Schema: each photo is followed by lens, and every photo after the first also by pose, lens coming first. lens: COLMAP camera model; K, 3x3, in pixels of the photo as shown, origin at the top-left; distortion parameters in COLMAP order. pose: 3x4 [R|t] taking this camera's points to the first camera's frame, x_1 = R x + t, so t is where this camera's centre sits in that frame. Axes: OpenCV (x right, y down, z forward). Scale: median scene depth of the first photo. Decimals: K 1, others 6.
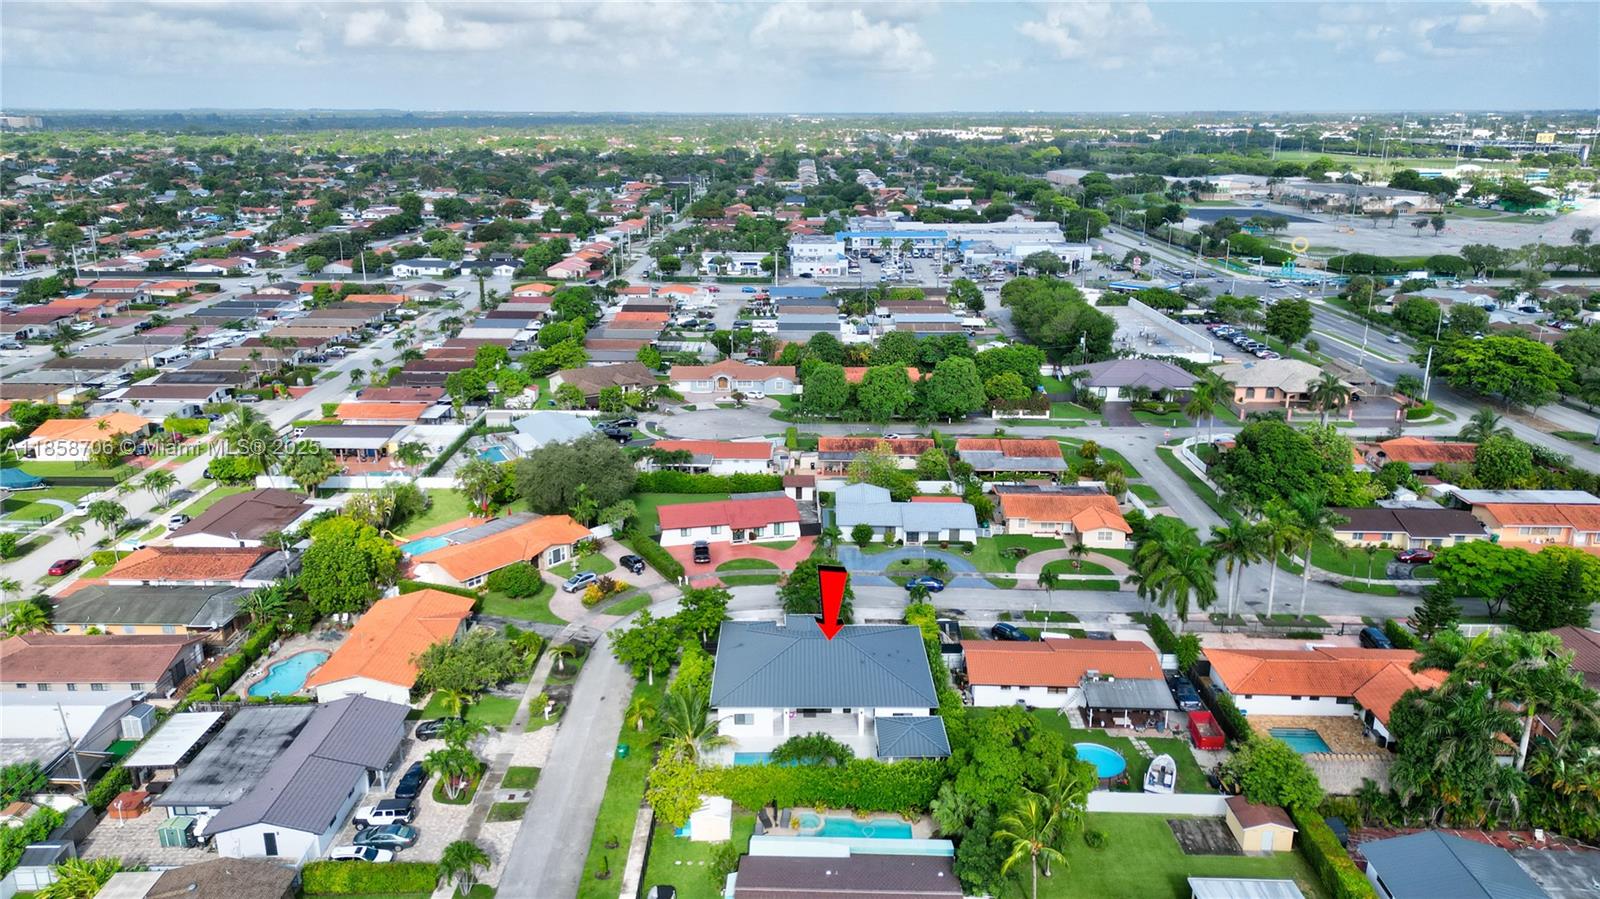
lens RADIAL K [[1110.6, 0, 808.9], [0, 1110.6, 448.1], [0, 0, 1]] dist [0.083065, -0.092012]
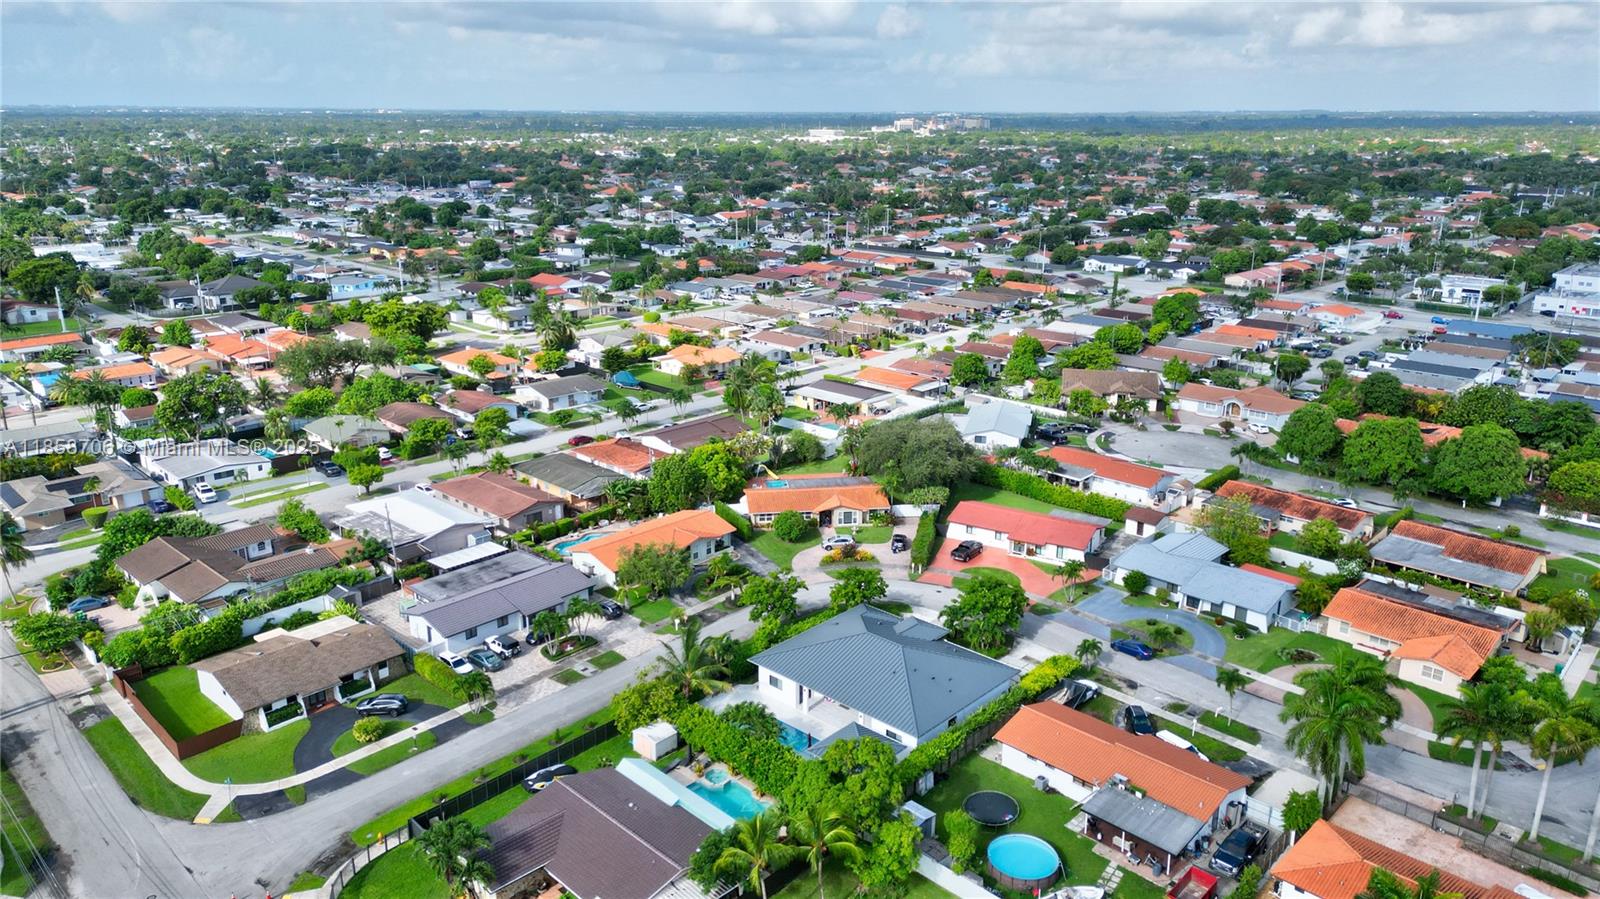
lens RADIAL K [[1110.6, 0, 808.9], [0, 1110.6, 448.1], [0, 0, 1]] dist [0.083065, -0.092012]
pose [[0.728755, 0.198745, -0.655299, 0.286146], [-0.199513, 0.977062, 0.074454, -0.028179], [0.655065, 0.076482, 0.751691, 0.095329]]
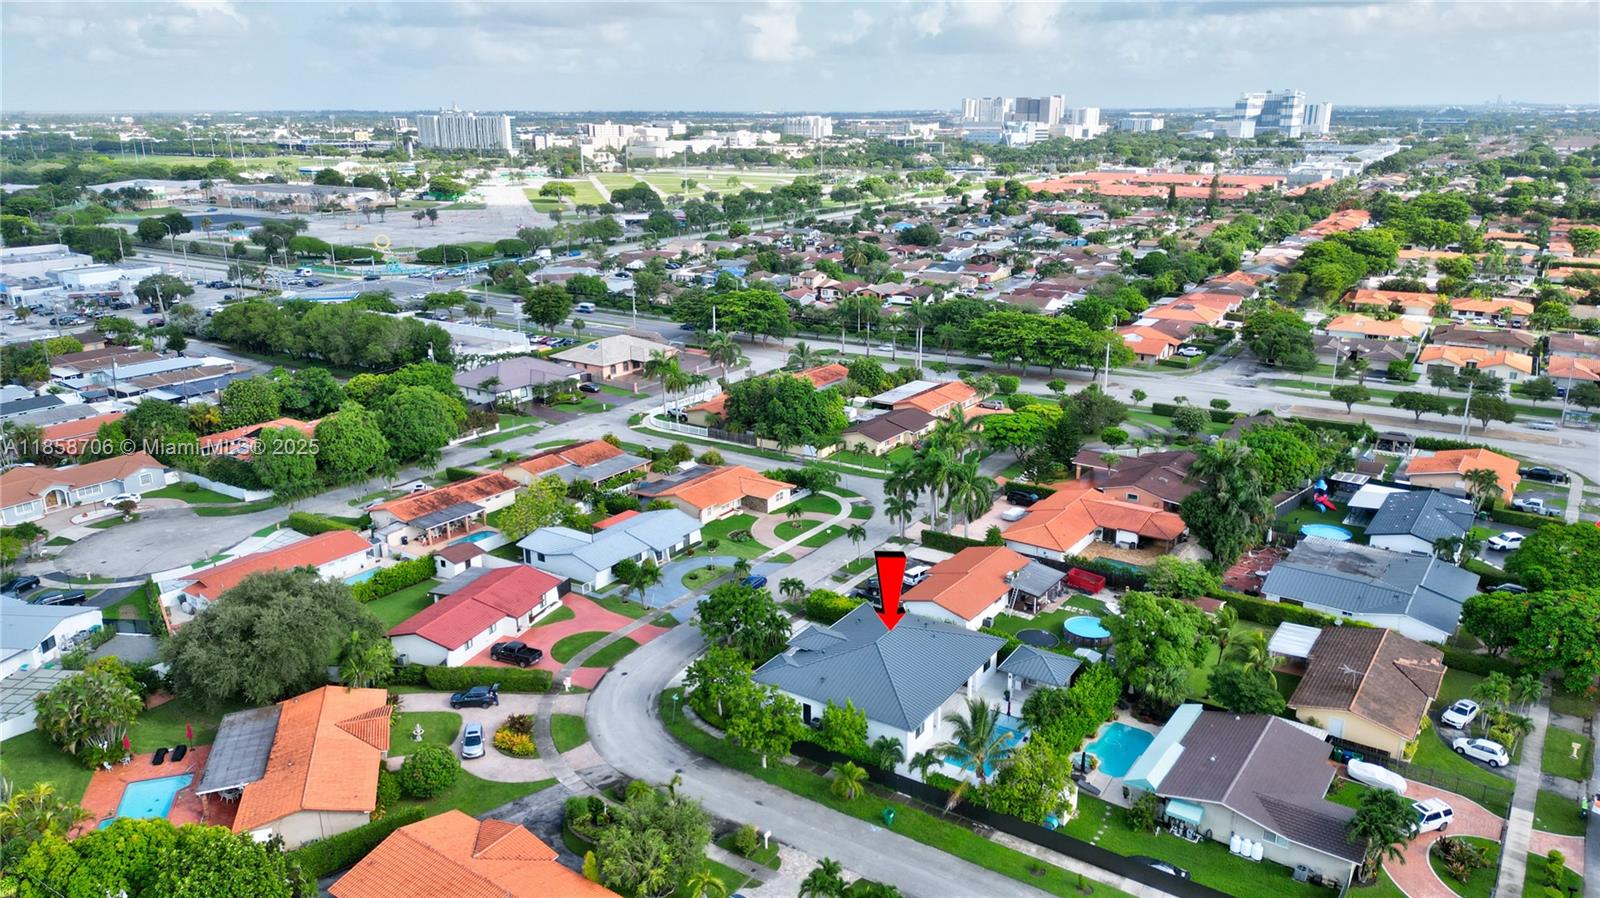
lens RADIAL K [[1110.6, 0, 808.9], [0, 1110.6, 447.6], [0, 0, 1]] dist [0.083065, -0.092012]
pose [[0.546377, -0.244138, 0.801167, -0.390809], [0.244663, 0.961373, 0.126103, -0.065980], [-0.801007, 0.127116, 0.585004, 0.221324]]
